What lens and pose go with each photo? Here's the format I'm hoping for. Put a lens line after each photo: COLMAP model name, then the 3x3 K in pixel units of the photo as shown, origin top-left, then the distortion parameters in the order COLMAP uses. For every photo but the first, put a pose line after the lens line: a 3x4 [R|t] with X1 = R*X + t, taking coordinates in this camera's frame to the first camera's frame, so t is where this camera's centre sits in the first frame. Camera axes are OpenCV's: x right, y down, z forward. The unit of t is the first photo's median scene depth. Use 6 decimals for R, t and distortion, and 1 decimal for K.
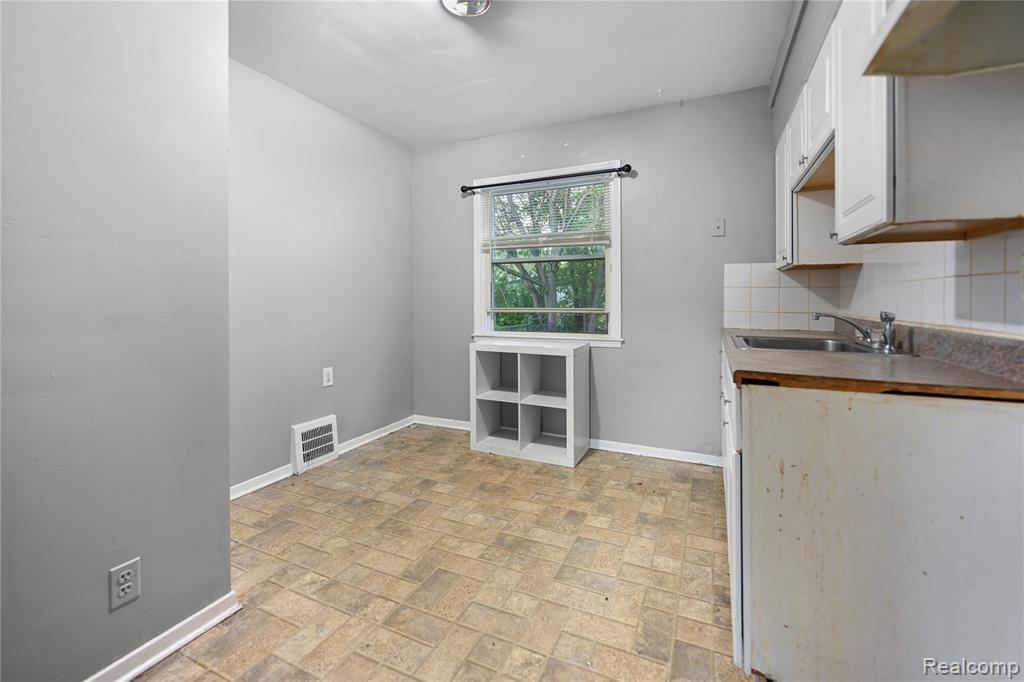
lens RADIAL K [[418.9, 0, 521.5], [0, 418.9, 297.6], [0, 0, 1]] dist [-0.003033, -0.000048]
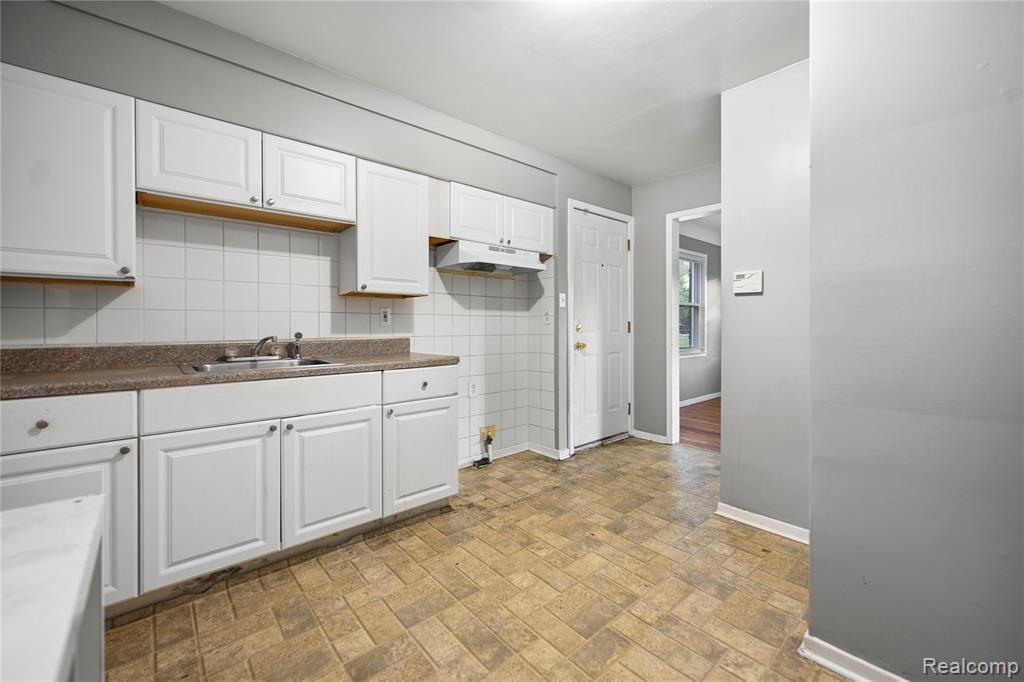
lens RADIAL K [[418.9, 0, 513.4], [0, 418.9, 327.8], [0, 0, 1]] dist [-0.003033, -0.000048]
pose [[-0.907001, -0.004003, 0.421108, -0.429980], [0.000142, 0.999952, 0.009809, 0.005203], [-0.421127, 0.008957, -0.906957, 1.881173]]
